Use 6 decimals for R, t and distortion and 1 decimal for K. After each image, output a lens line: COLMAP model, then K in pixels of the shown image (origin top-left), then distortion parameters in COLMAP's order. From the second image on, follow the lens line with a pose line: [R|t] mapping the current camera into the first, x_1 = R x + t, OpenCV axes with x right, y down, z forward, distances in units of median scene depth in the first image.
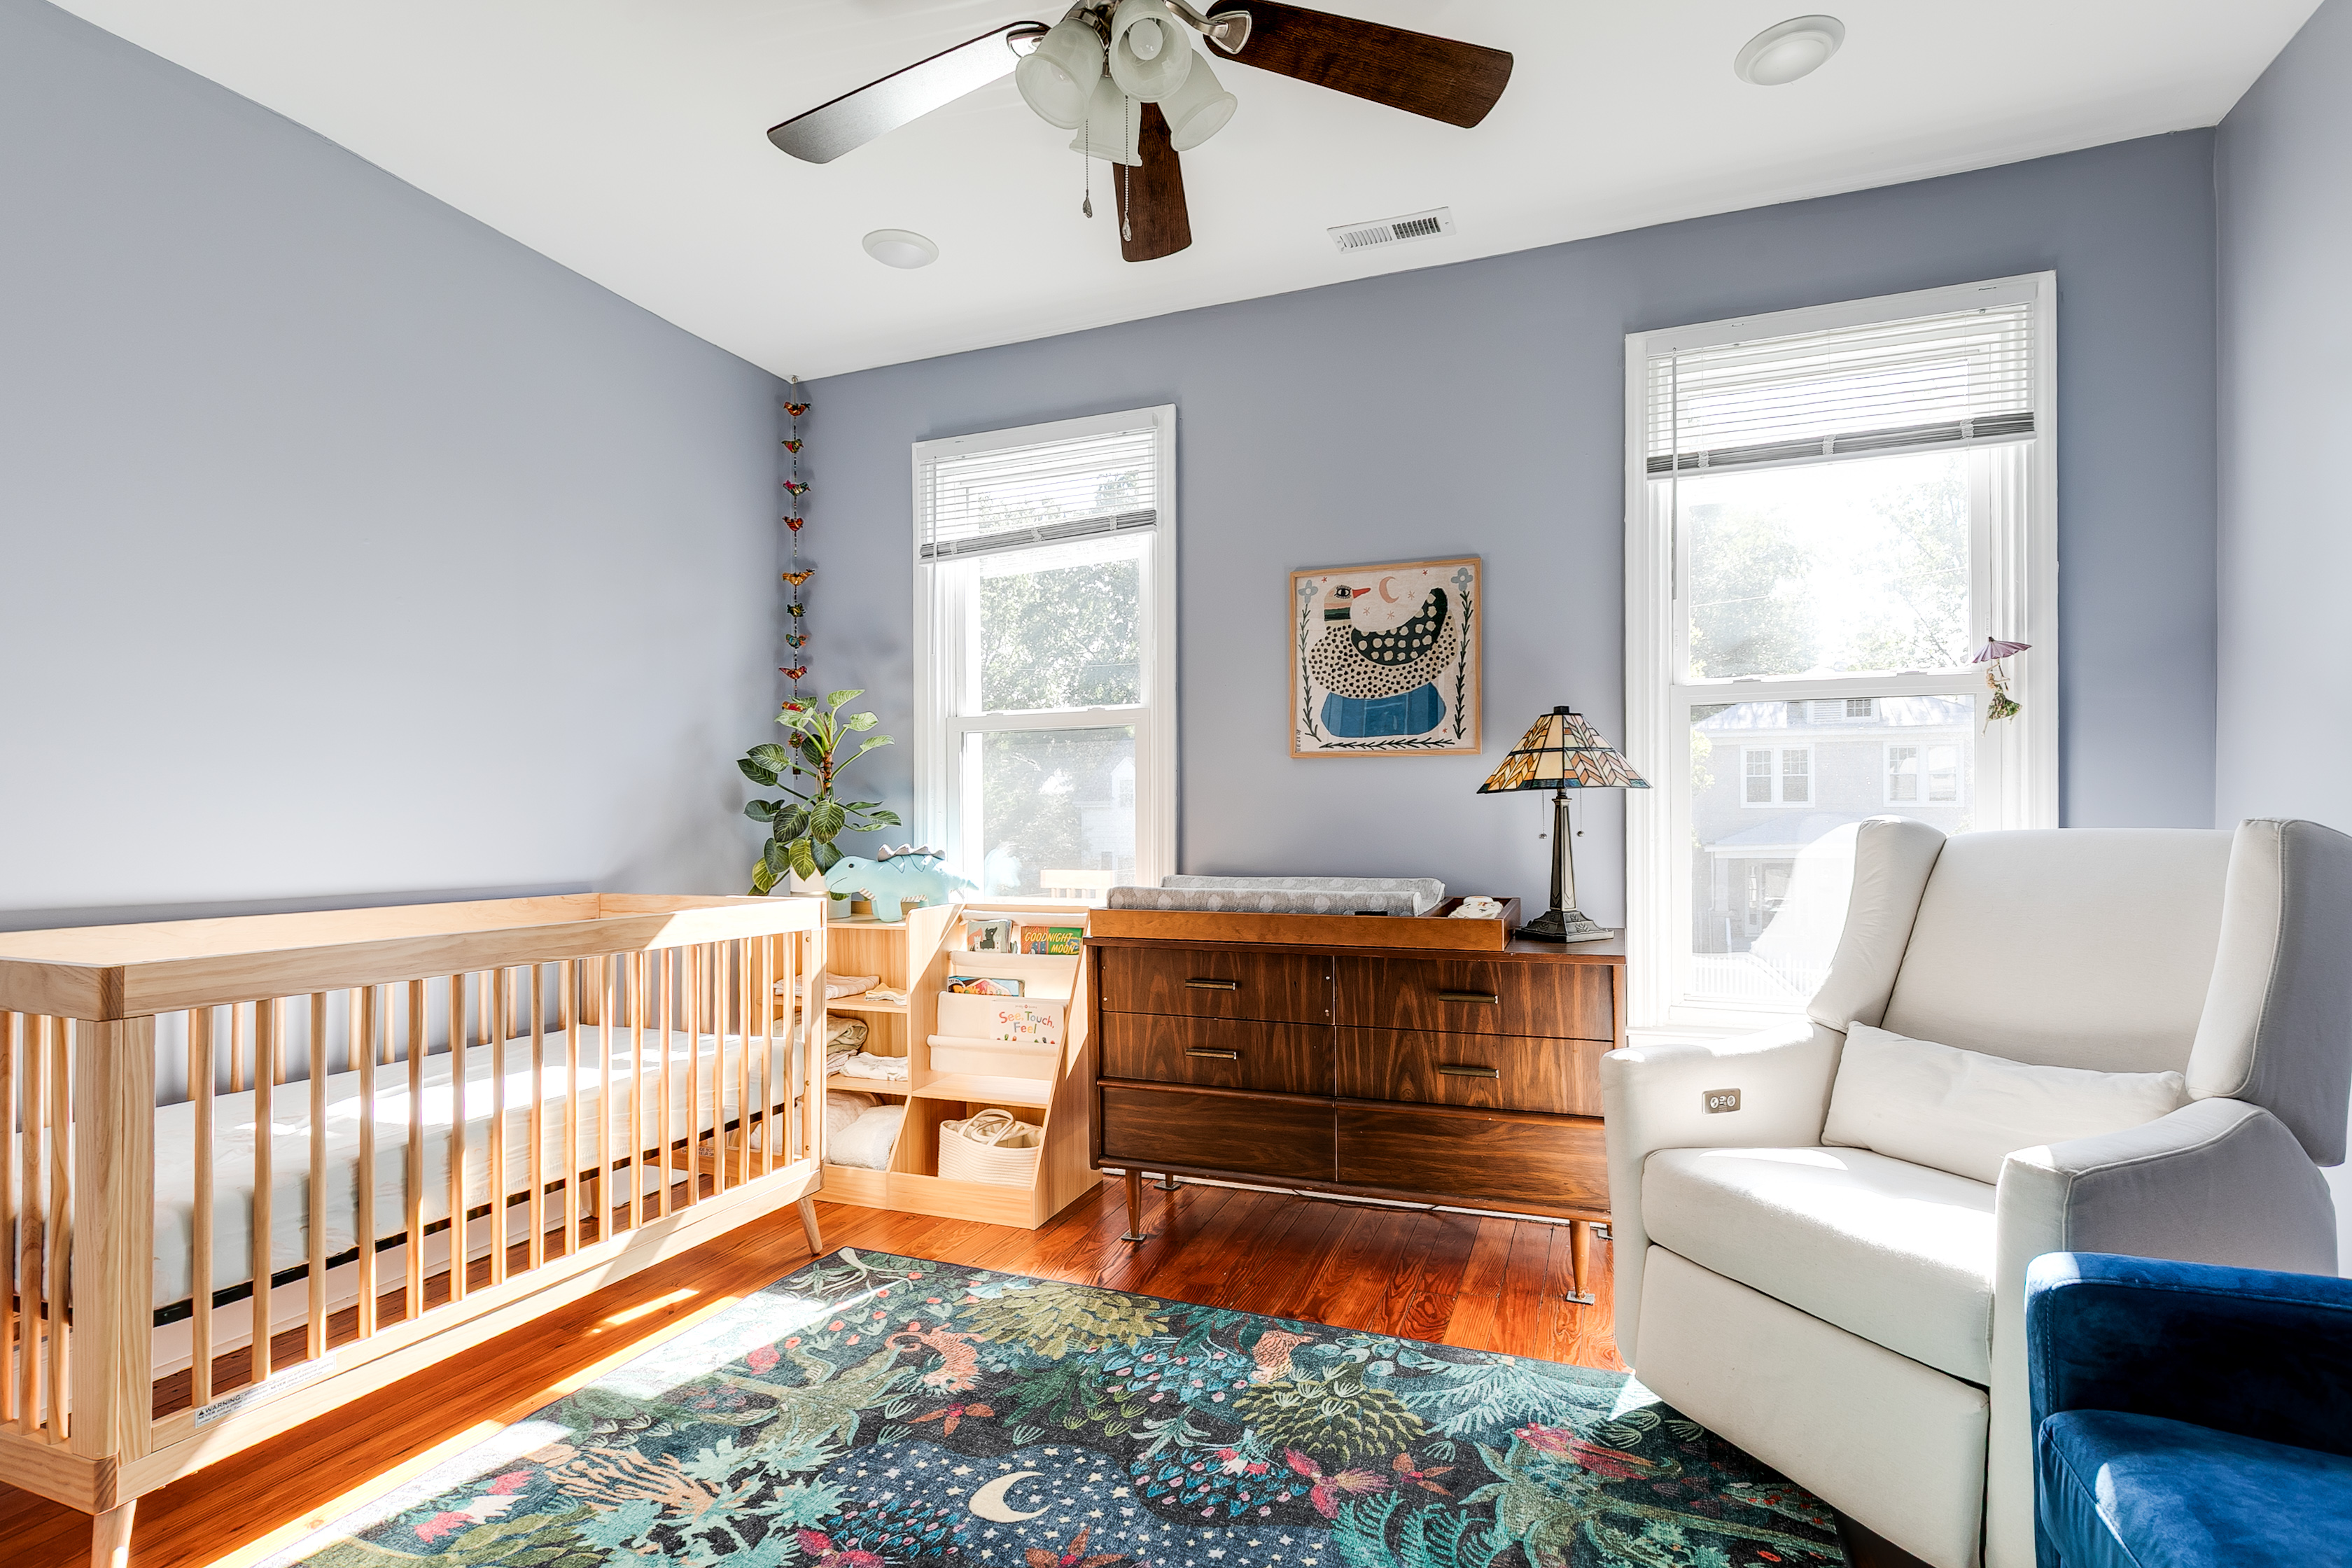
lens RADIAL K [[1076.5, 0, 1233.7], [0, 1076.5, 819.8], [0, 0, 1]] dist [0.011676, -0.002770]
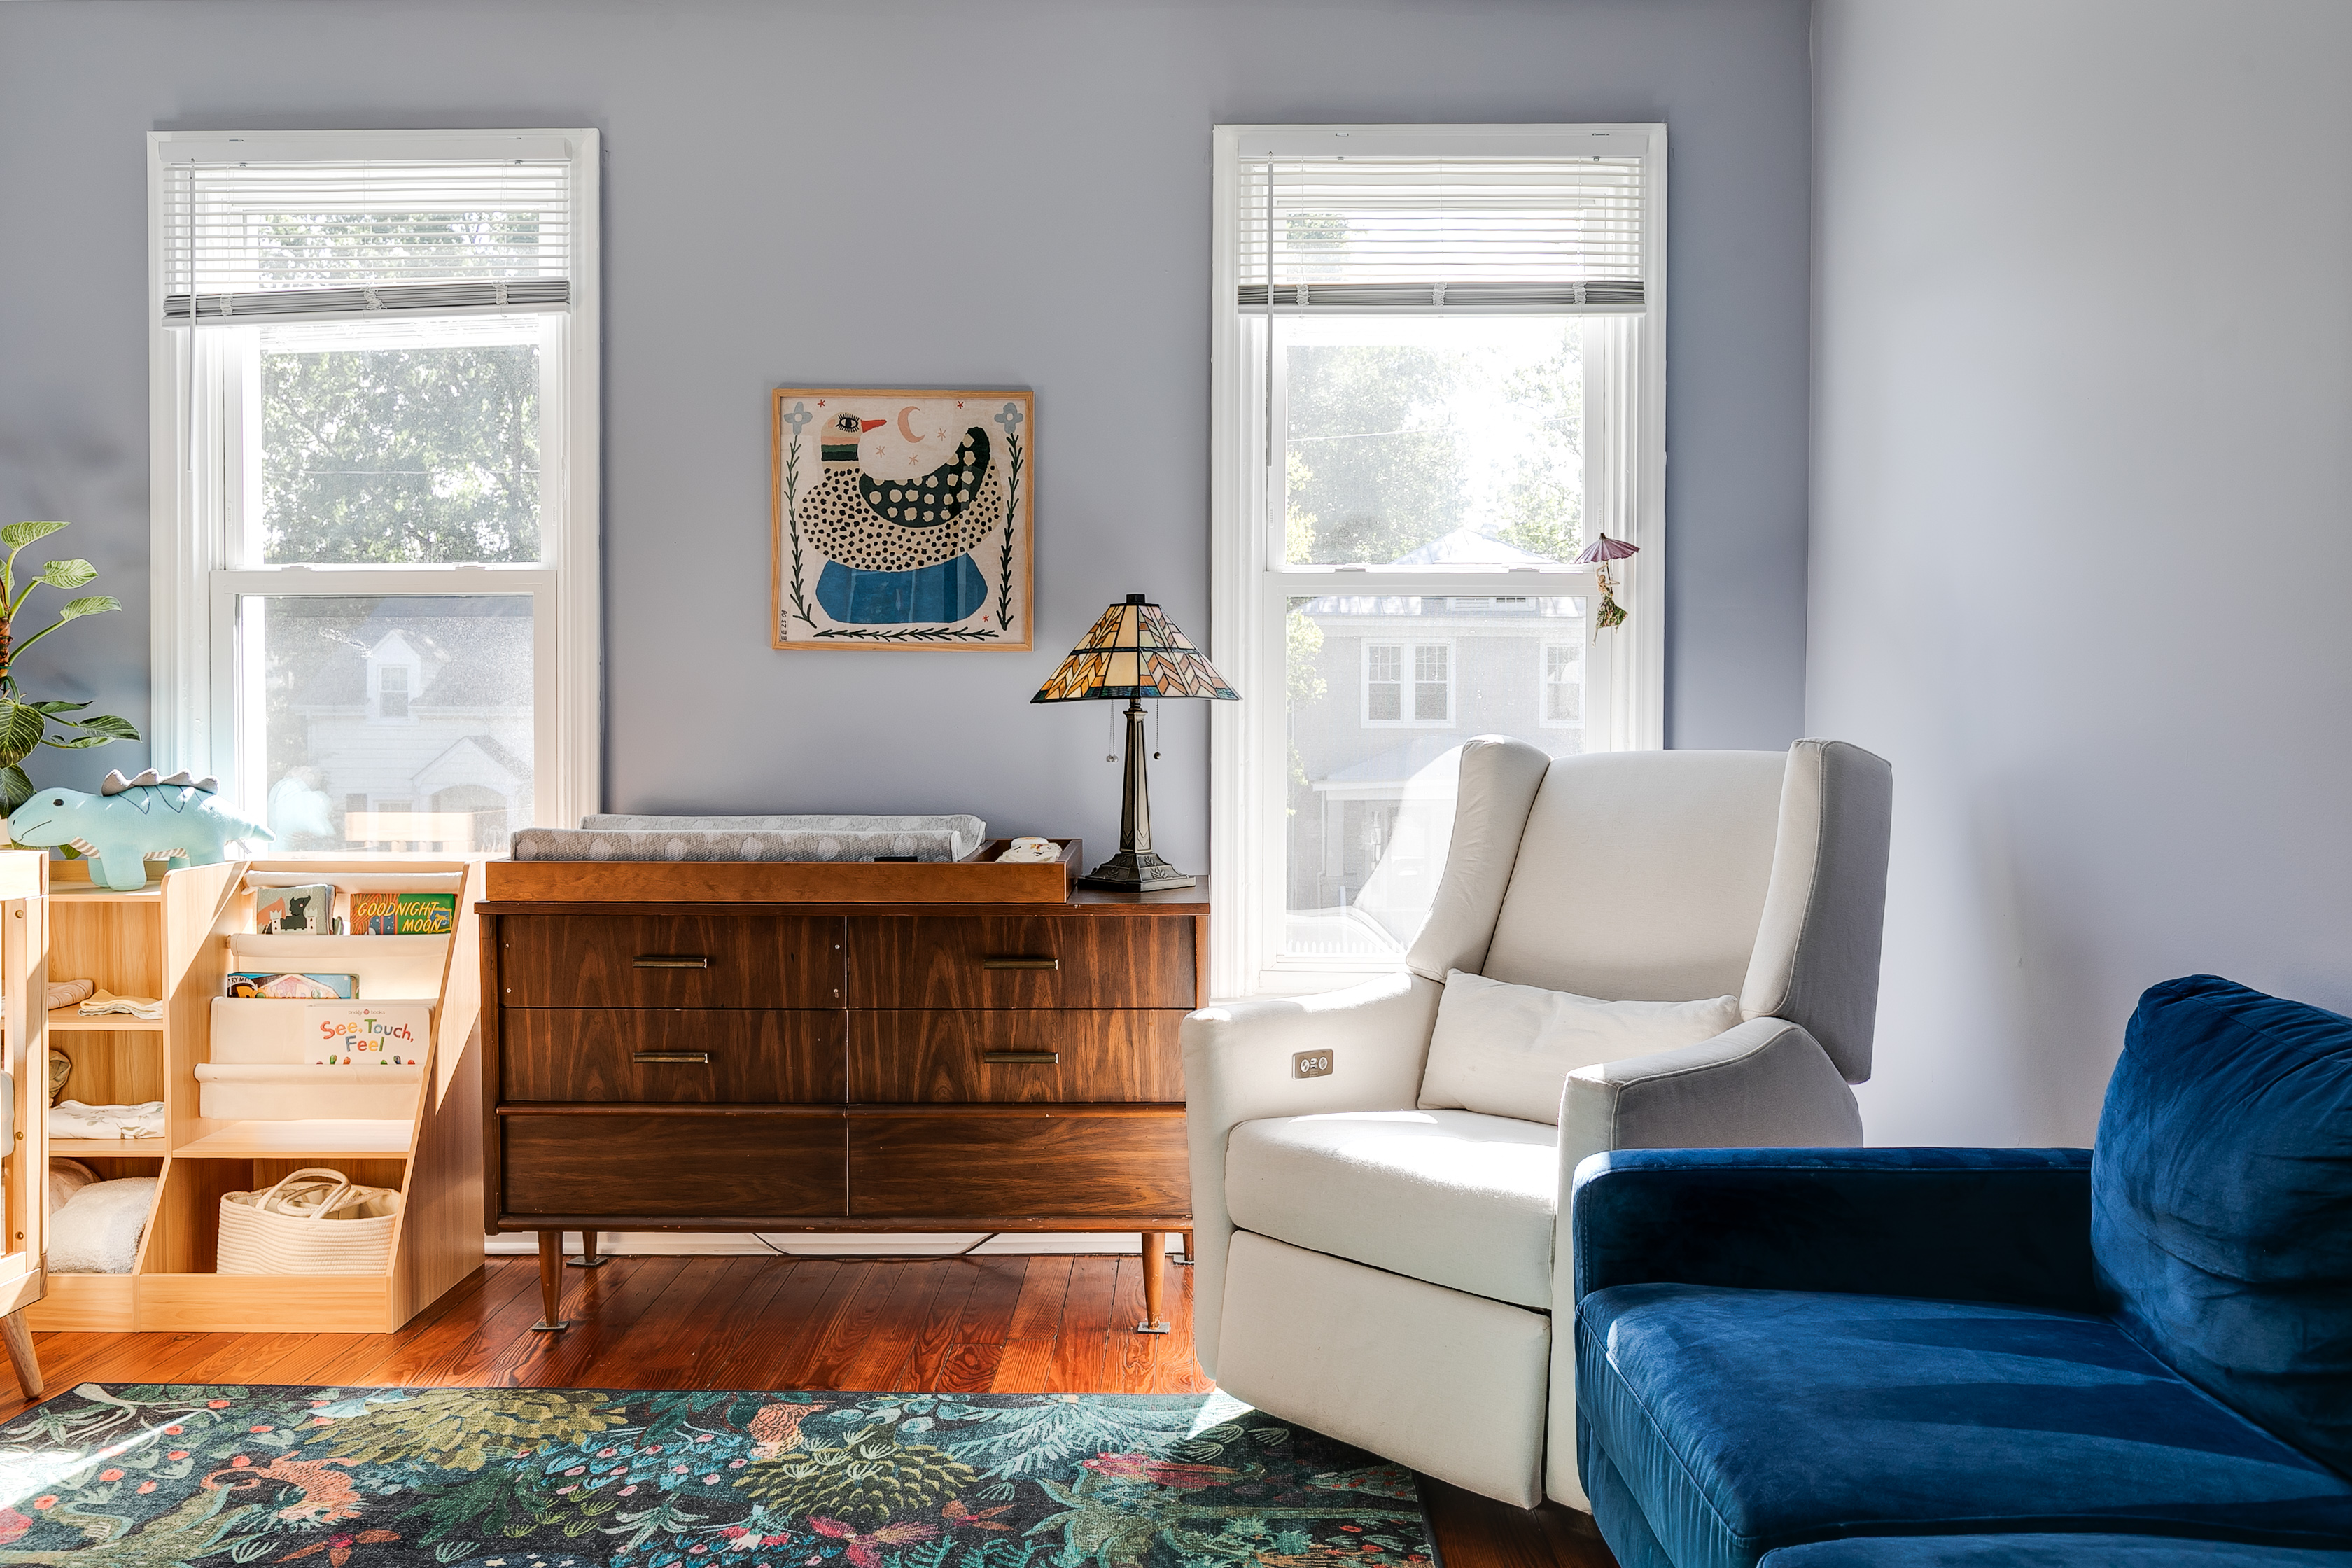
lens RADIAL K [[1714.2, 0, 1178.1], [0, 1714.2, 769.1], [0, 0, 1]] dist [0.014862, -0.006628]
pose [[0.945331, 0.001795, 0.326108, -0.082020], [-0.006949, 0.999869, 0.014640, 0.004658], [-0.326039, -0.016105, 0.945219, -0.215206]]
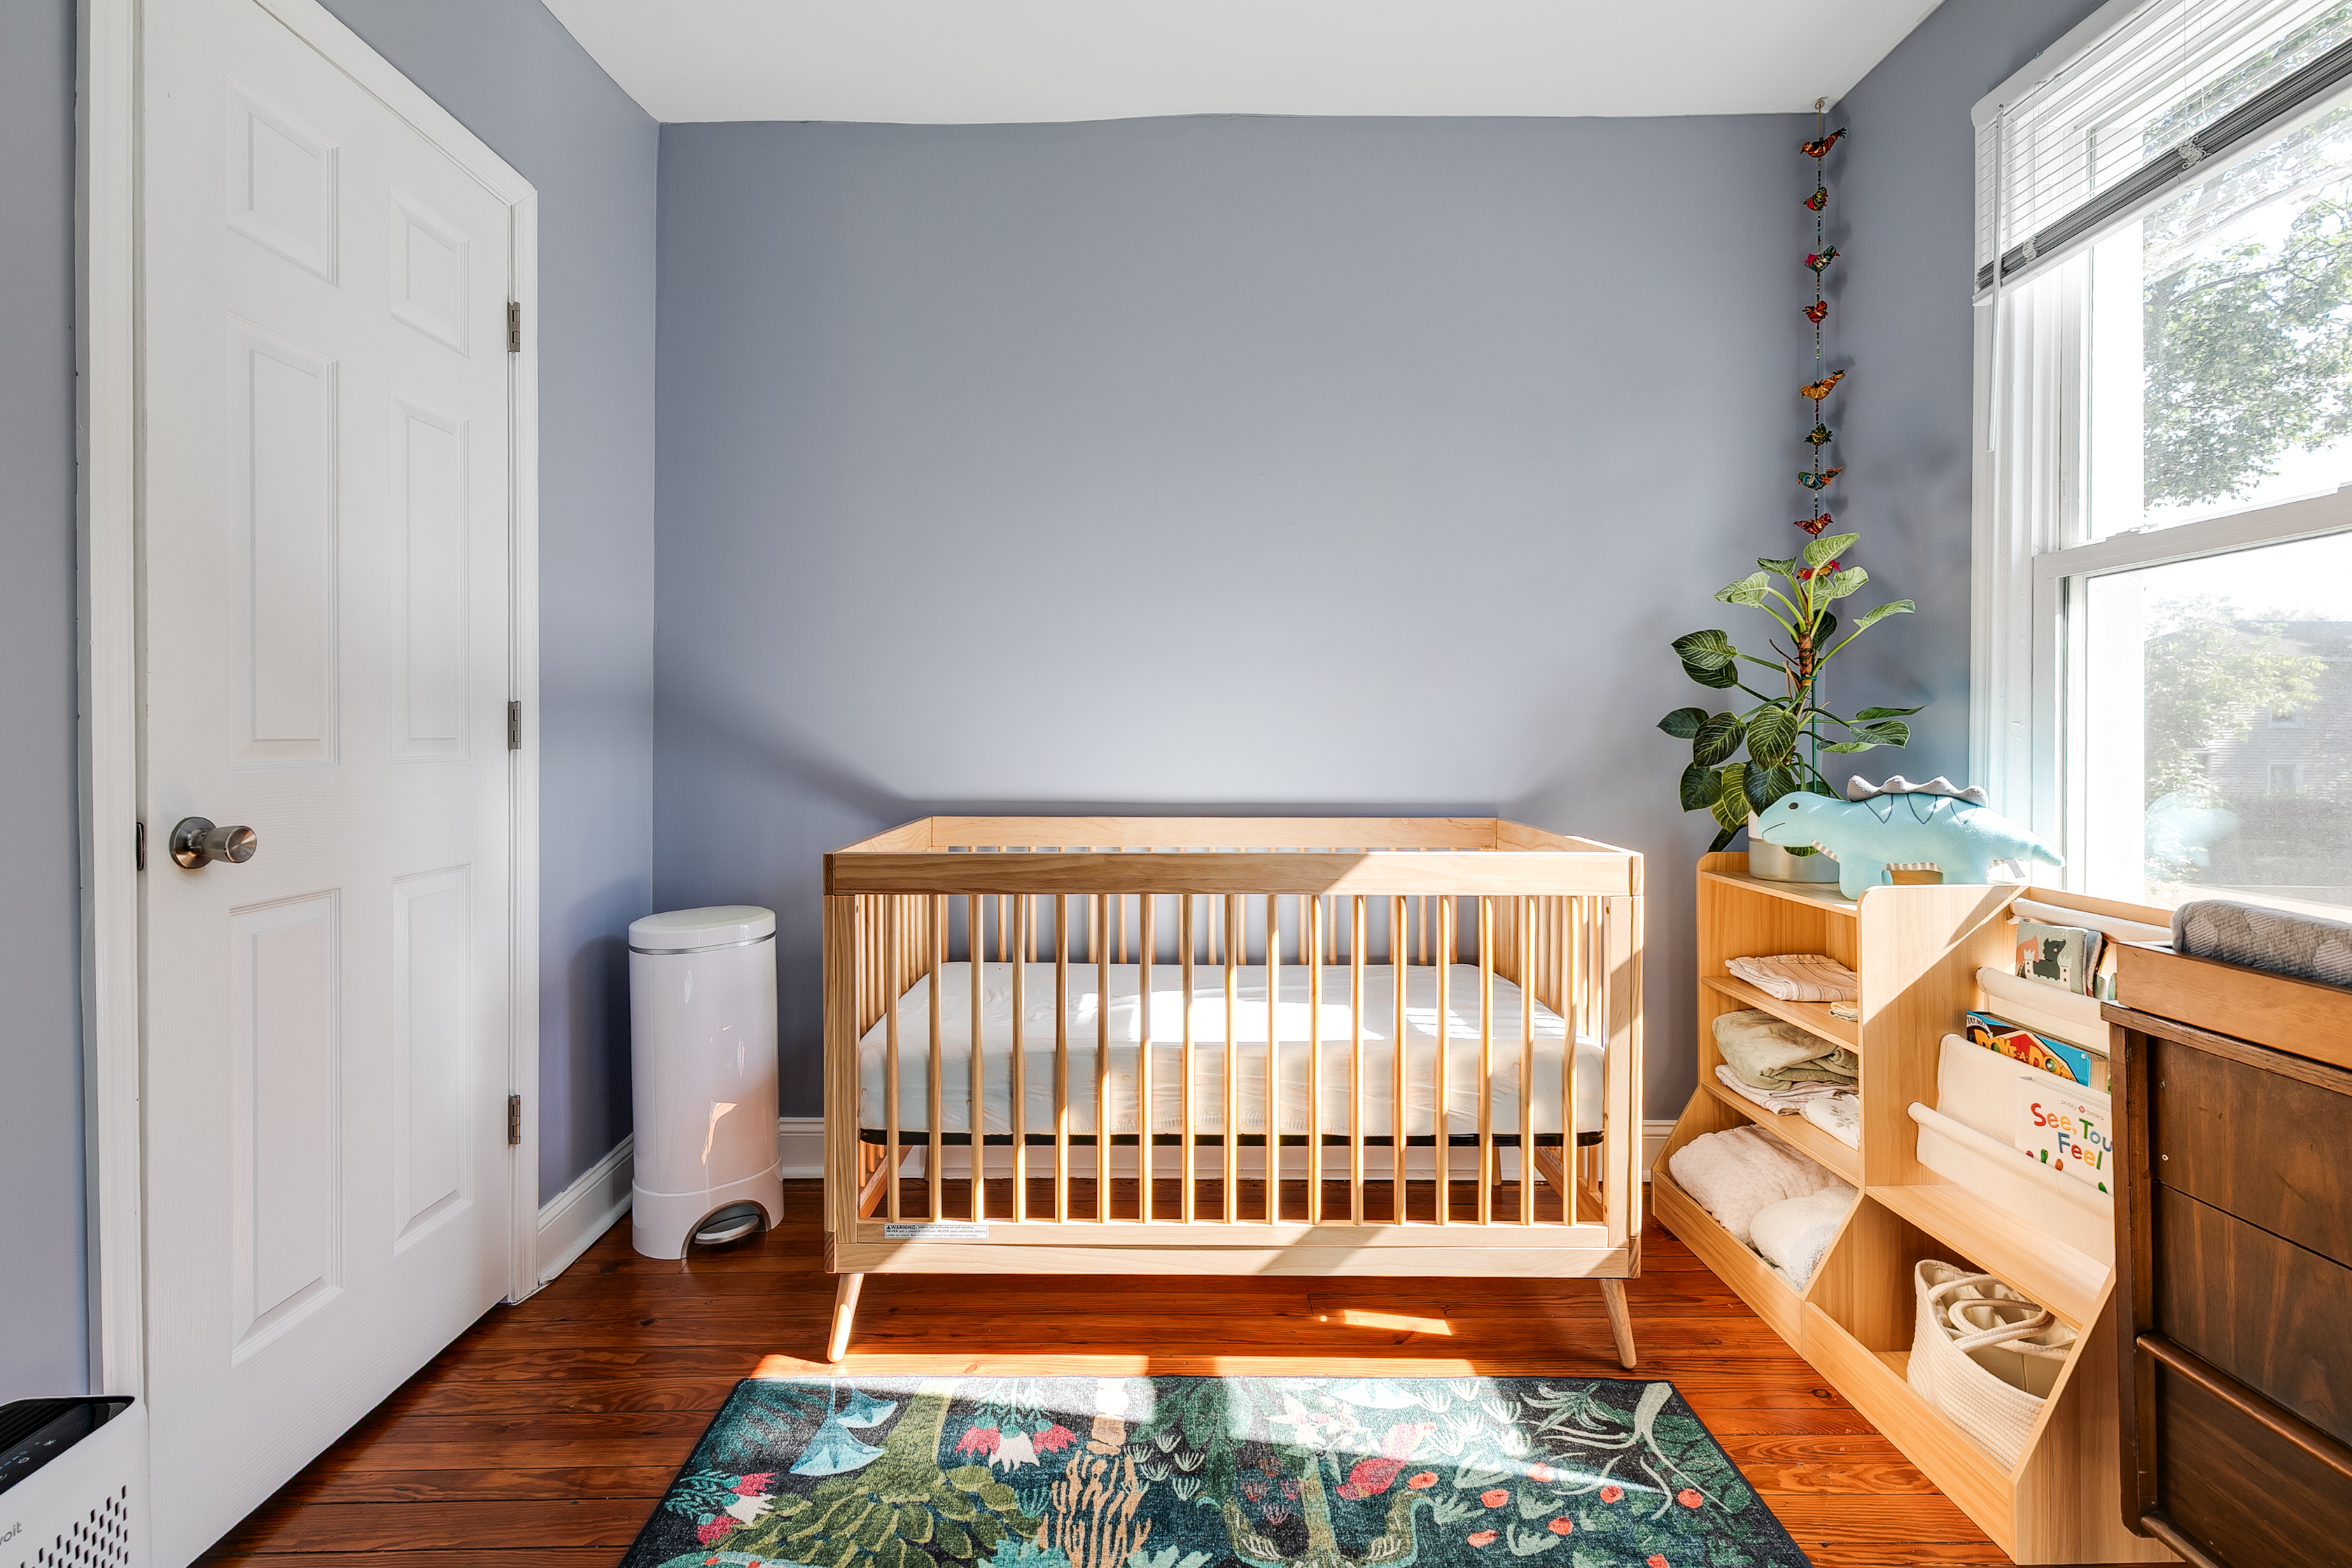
lens RADIAL K [[1076.5, 0, 1173.0], [0, 1076.5, 744.9], [0, 0, 1]] dist [0.011676, -0.002770]
pose [[0.339800, 0.013810, -0.940396, 0.172554], [0.001286, 0.999884, 0.015149, -0.006257], [0.940497, -0.006357, 0.339743, 0.543343]]
